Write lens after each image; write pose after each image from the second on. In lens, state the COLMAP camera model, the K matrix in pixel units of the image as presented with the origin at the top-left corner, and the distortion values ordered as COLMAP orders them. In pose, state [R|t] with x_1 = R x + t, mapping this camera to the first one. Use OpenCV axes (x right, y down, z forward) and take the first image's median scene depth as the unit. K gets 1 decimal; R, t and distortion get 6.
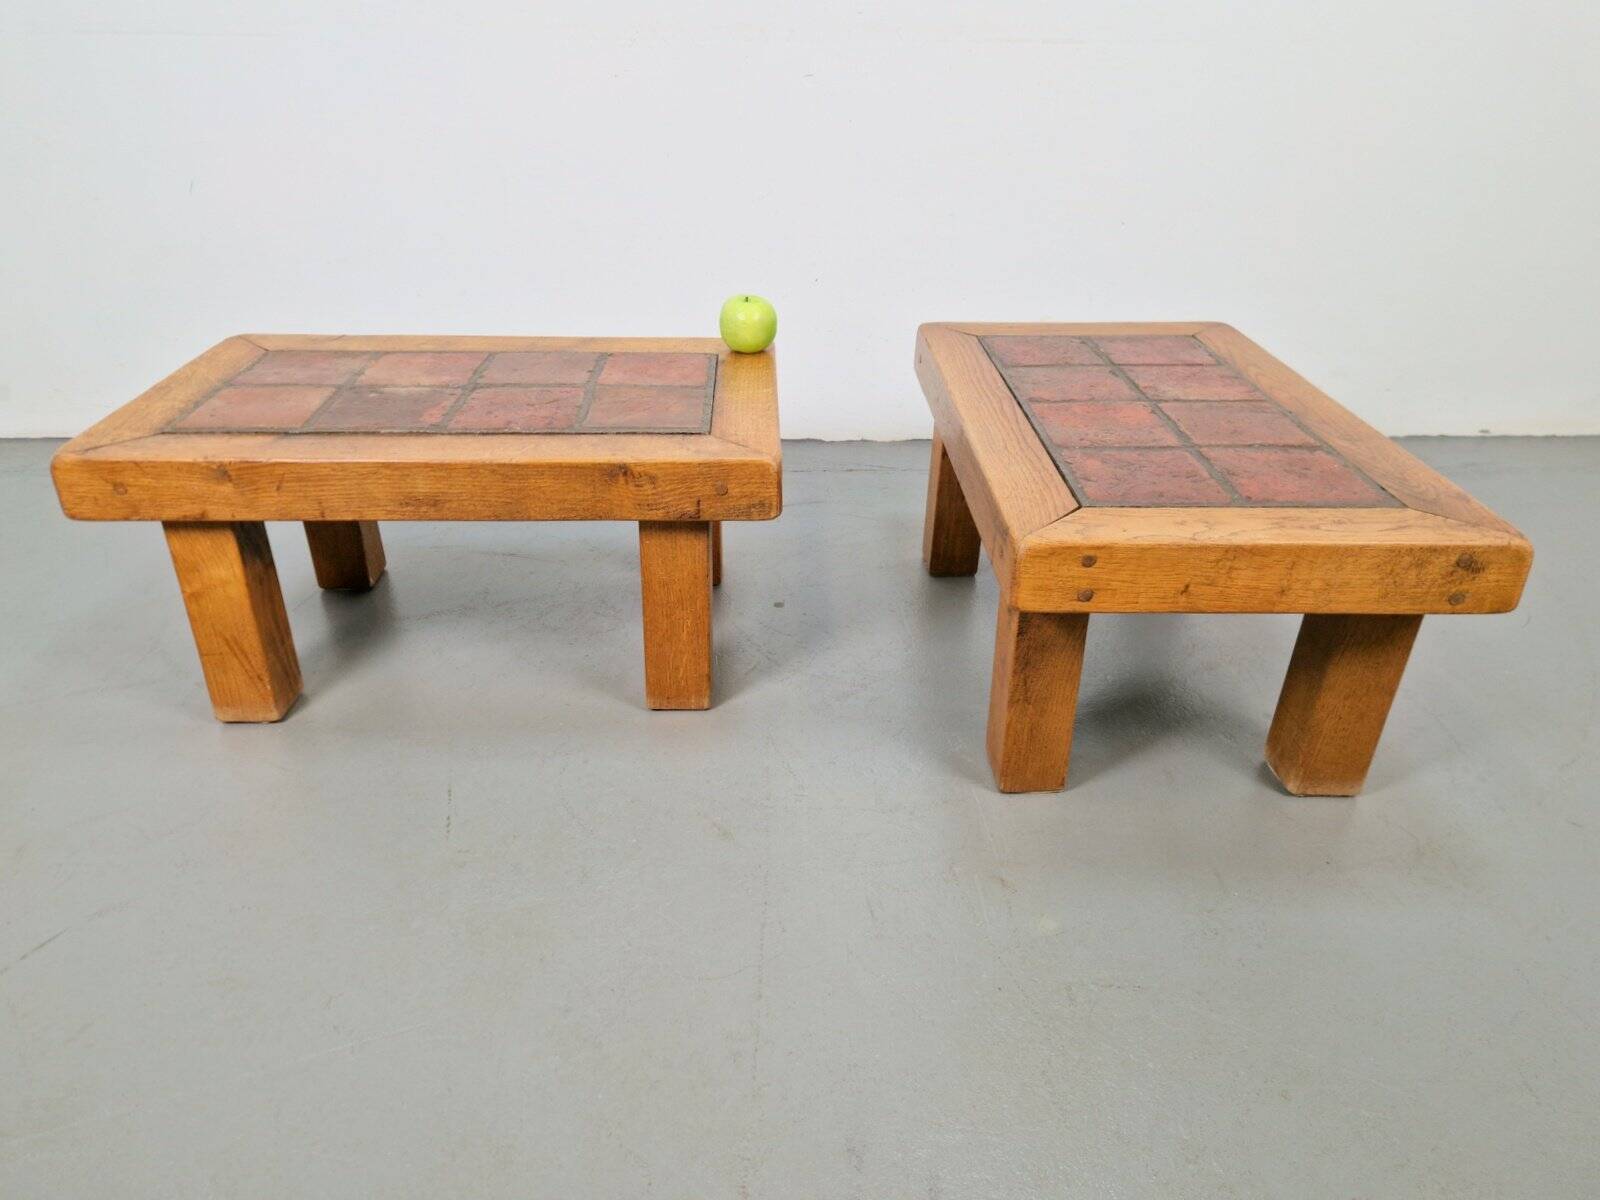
lens RADIAL K [[1081.8, 0, 782.7], [0, 1081.8, 595.0], [0, 0, 1]] dist [0.082575, -0.076020]
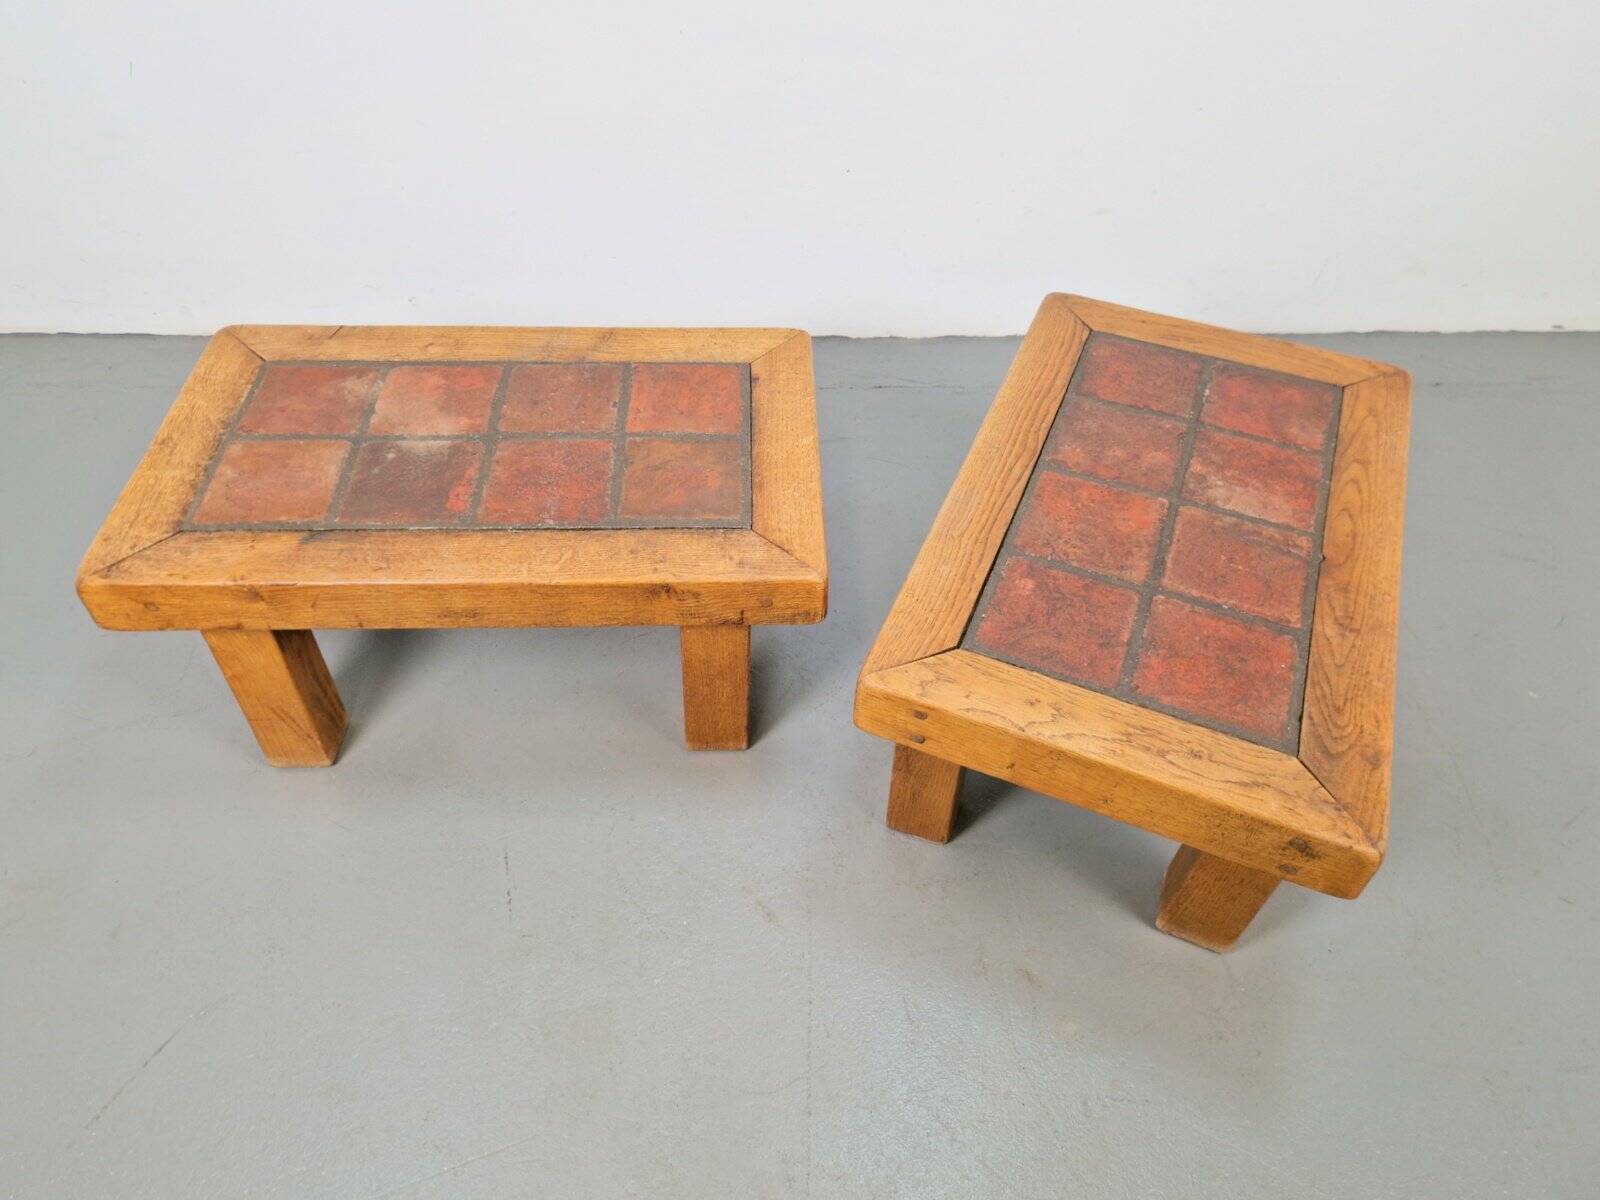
lens RADIAL K [[1091.7, 0, 775.3], [0, 1091.7, 596.8], [0, 0, 1]] dist [0.085917, -0.083757]
pose [[0.999987, 0.004262, 0.002700, -0.049938], [-0.004881, 0.952736, 0.303759, -0.392741], [-0.001278, -0.303768, 0.952745, 0.063699]]
